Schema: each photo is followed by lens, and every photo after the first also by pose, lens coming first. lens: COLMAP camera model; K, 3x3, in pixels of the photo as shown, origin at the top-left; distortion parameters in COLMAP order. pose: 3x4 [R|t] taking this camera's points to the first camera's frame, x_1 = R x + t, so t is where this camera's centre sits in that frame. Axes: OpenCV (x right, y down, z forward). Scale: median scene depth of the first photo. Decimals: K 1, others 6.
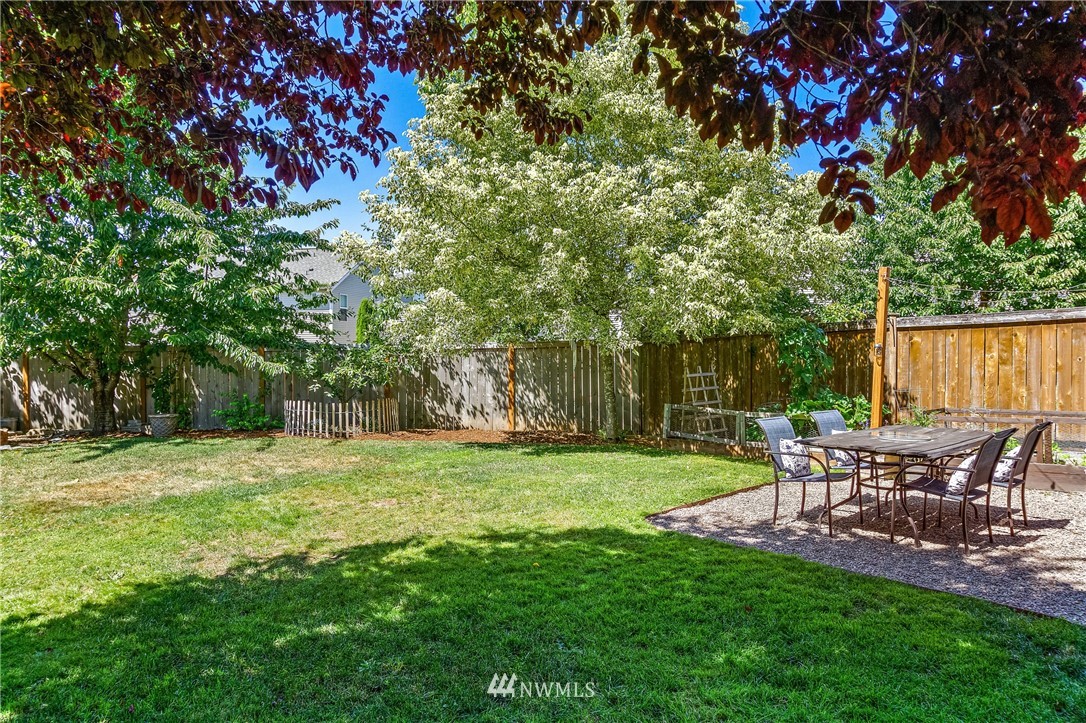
lens RADIAL K [[747.4, 0, 543.1], [0, 747.4, 360.8], [0, 0, 1]] dist [-0.004624, 0.002771]
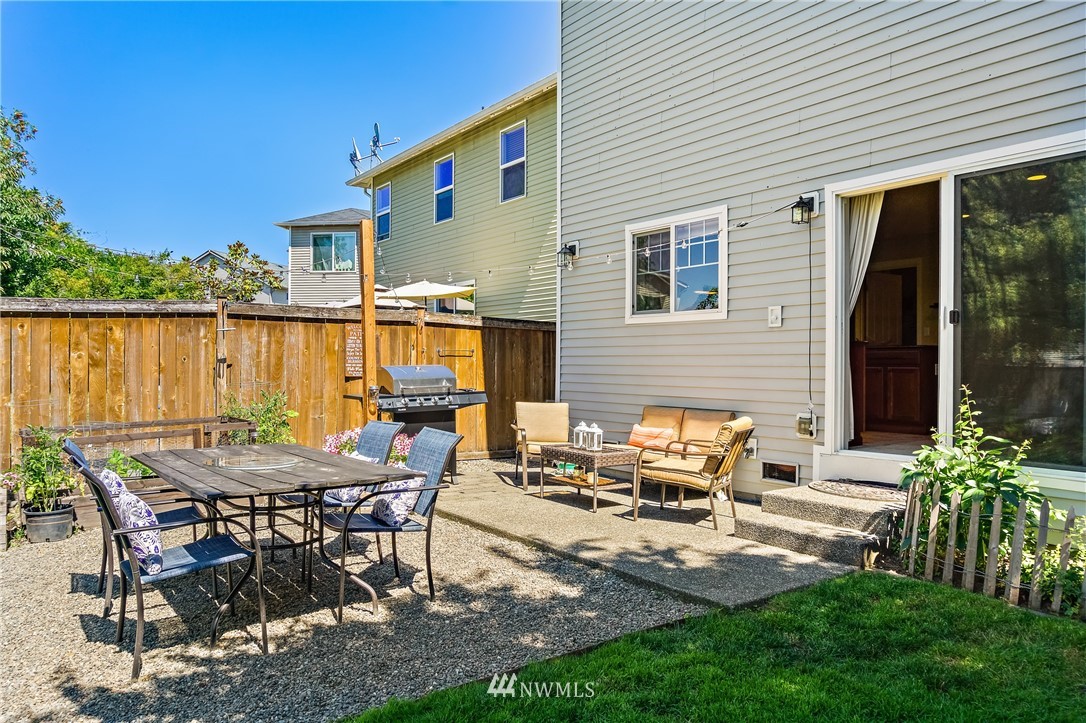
lens RADIAL K [[747.4, 0, 539.8], [0, 747.4, 360.8], [0, 0, 1]] dist [-0.004624, 0.002771]
pose [[0.103410, -0.000800, 0.994638, -0.110694], [0.009514, 0.999955, -0.000185, 0.003896], [-0.994593, 0.009482, 0.103413, 0.462580]]
